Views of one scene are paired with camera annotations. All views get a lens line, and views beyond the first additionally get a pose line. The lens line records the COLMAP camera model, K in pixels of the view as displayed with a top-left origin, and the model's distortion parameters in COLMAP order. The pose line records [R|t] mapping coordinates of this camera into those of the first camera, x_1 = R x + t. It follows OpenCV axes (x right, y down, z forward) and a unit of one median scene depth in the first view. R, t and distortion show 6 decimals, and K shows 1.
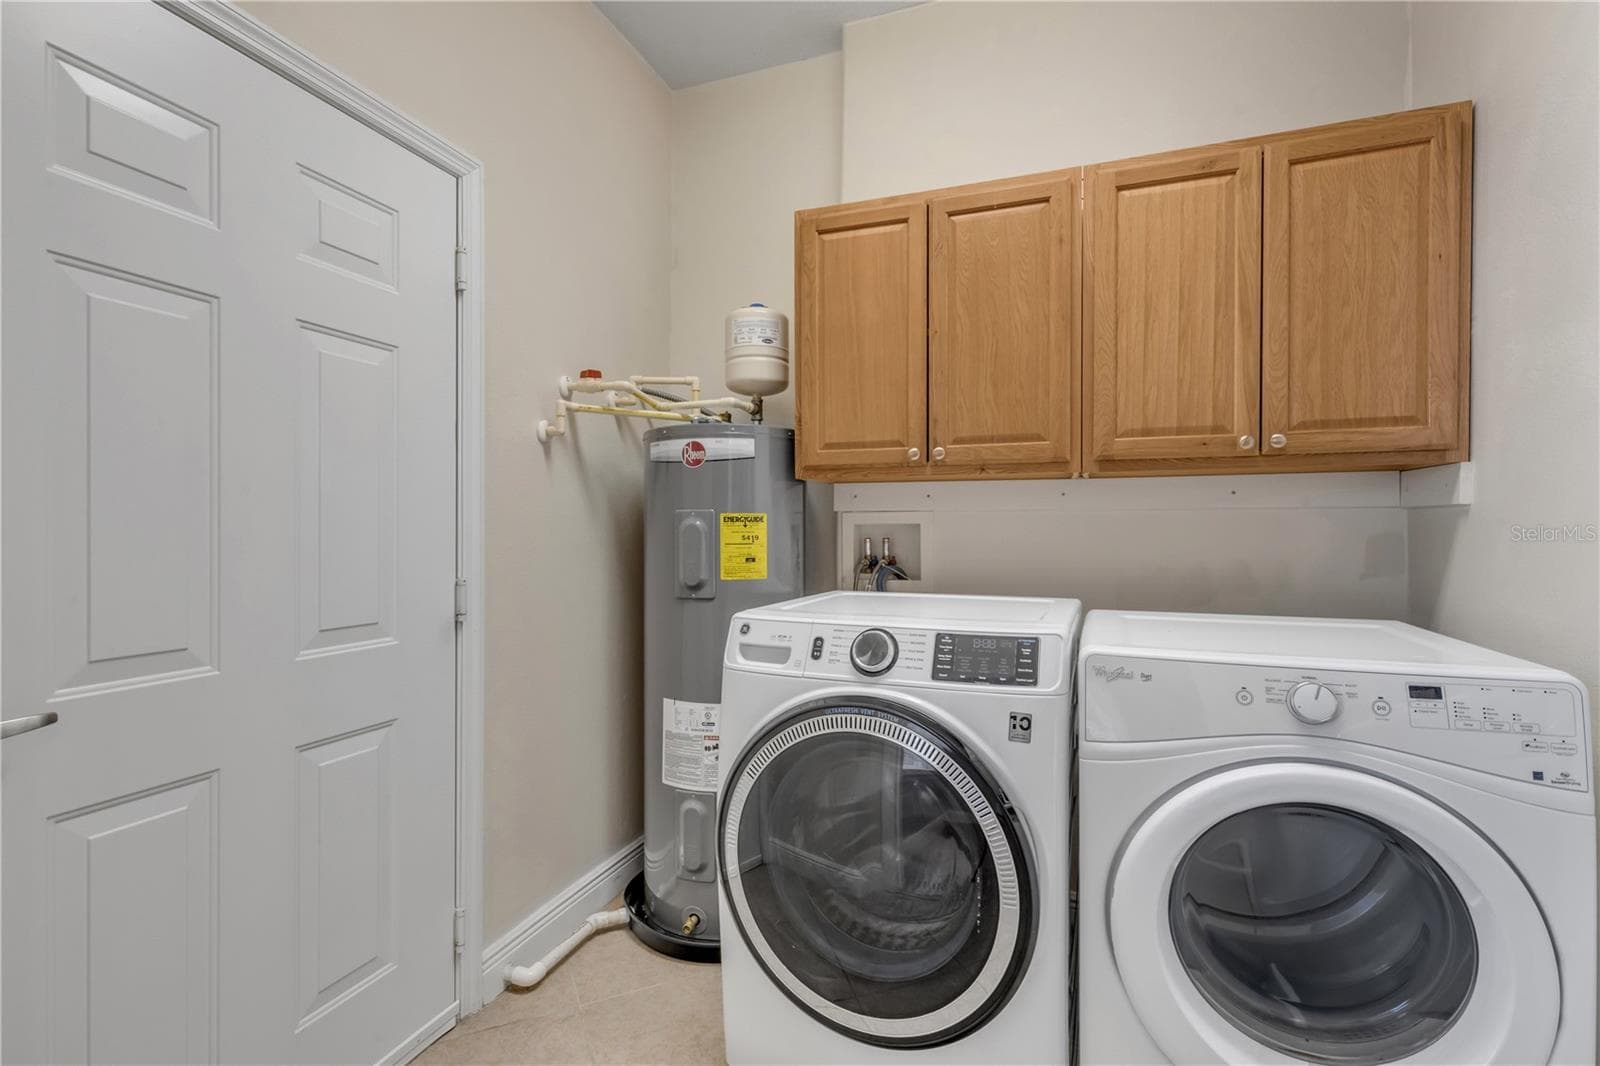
lens RADIAL K [[718.1, 0, 800.0], [0, 718.1, 533.0], [0, 0, 1]] dist [0.001877, 0.000164]
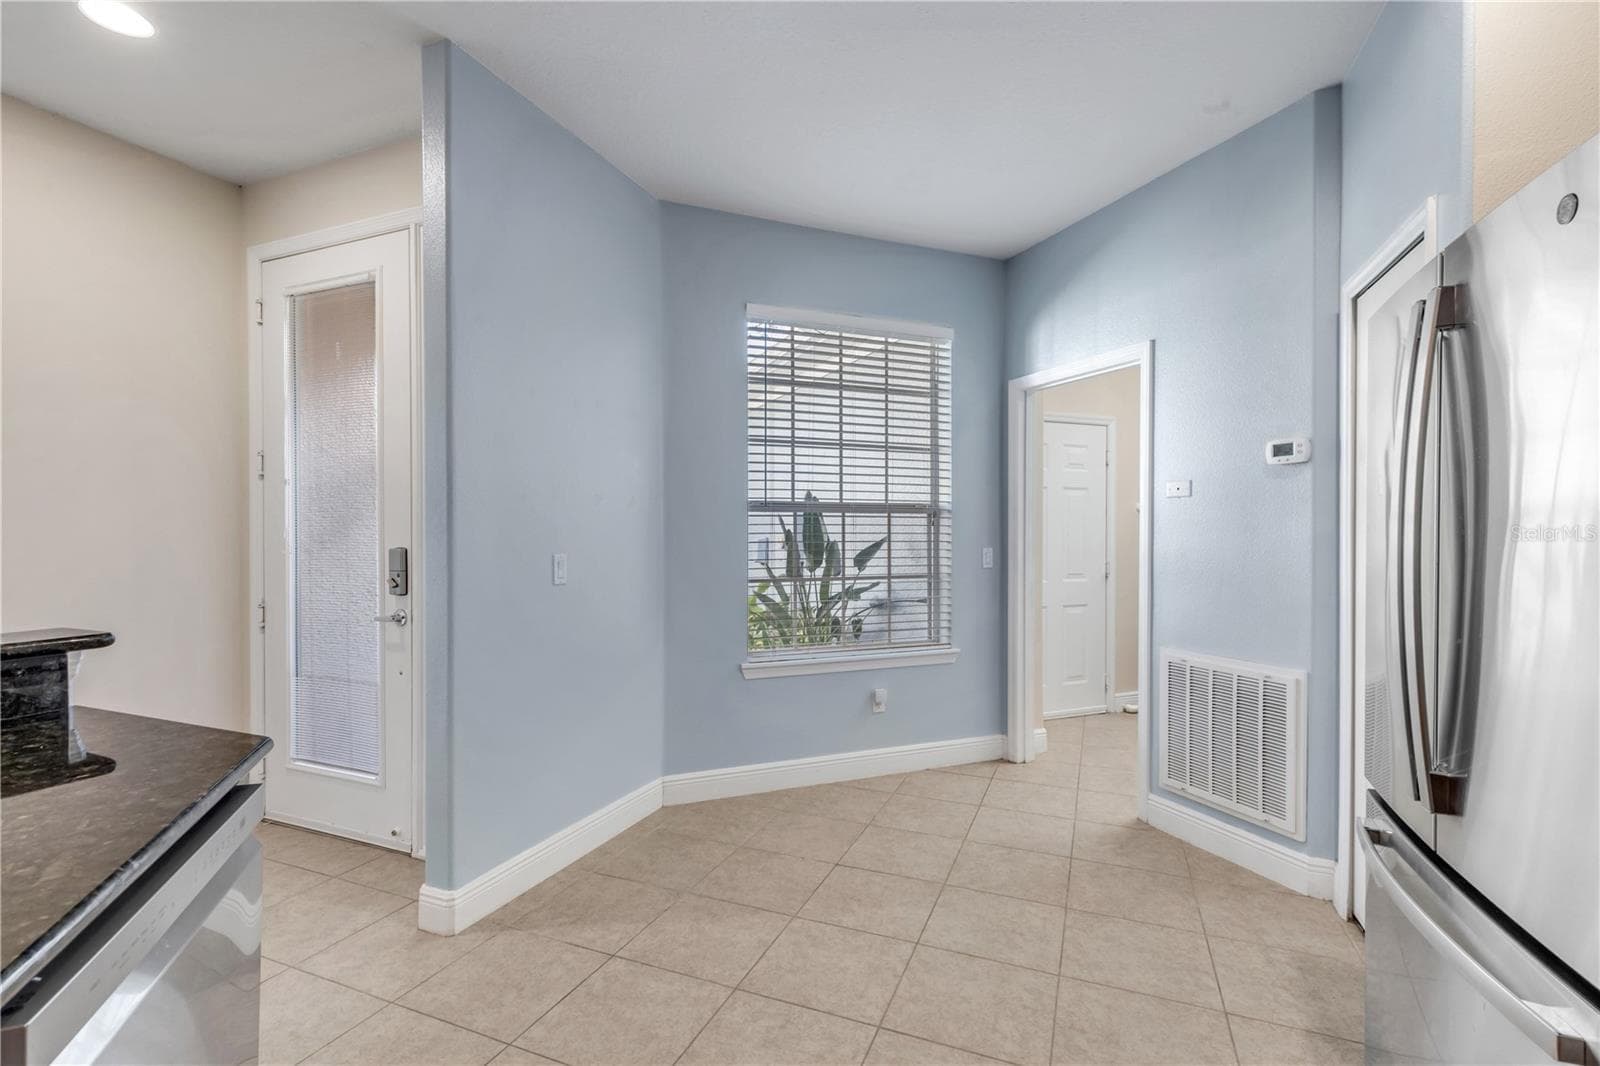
lens RADIAL K [[718.1, 0, 800.0], [0, 718.1, 533.0], [0, 0, 1]] dist [0.001877, 0.000164]
pose [[0.678590, 0.001341, -0.734516, 0.847822], [-0.001058, 0.999999, 0.000848, -0.055676], [0.734516, 0.000202, 0.678591, -1.952426]]
